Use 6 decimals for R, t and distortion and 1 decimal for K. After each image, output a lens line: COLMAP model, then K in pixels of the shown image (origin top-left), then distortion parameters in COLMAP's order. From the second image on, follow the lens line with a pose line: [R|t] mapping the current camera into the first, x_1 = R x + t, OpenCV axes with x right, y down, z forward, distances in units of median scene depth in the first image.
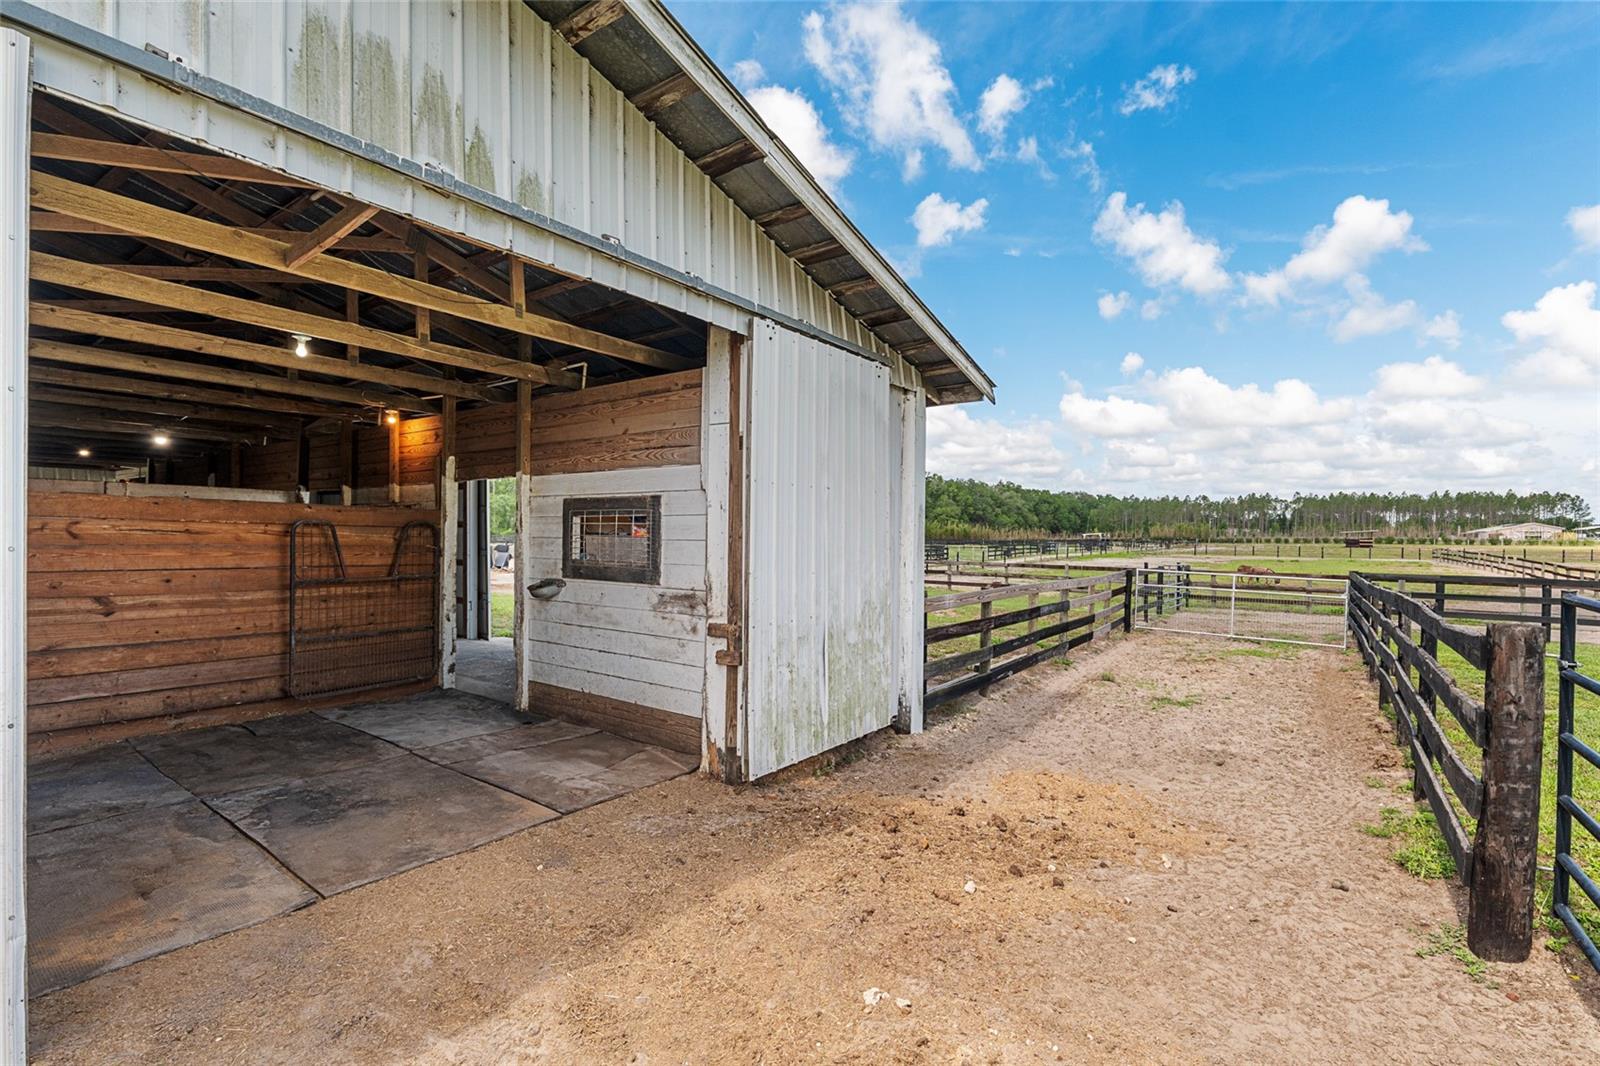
lens RADIAL K [[730.7, 0, 795.4], [0, 730.7, 538.6], [0, 0, 1]] dist [0.000286, -0.000030]
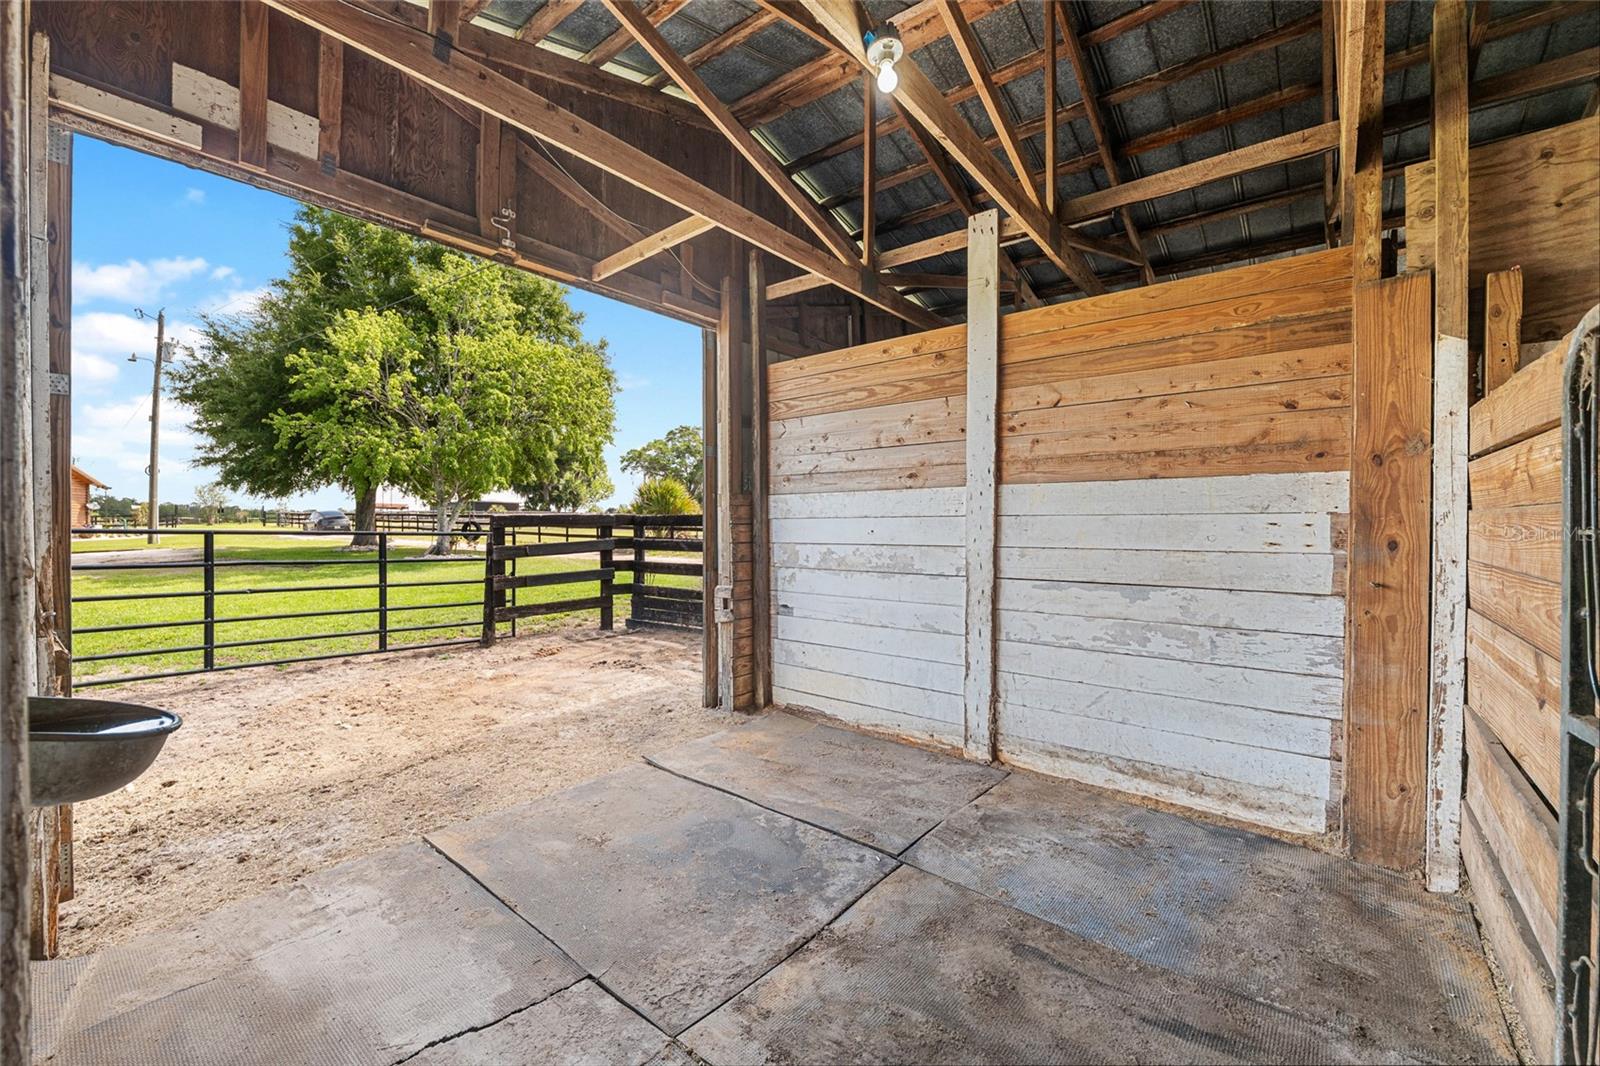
lens RADIAL K [[642.8, 0, 796.8], [0, 642.8, 530.0], [0, 0, 1]] dist [-0.000691, 0.000033]
pose [[-0.997830, -0.004070, 0.065710, -0.105267], [-0.003630, 0.999970, 0.006807, 0.003876], [-0.065735, 0.006553, -0.997816, 0.228166]]
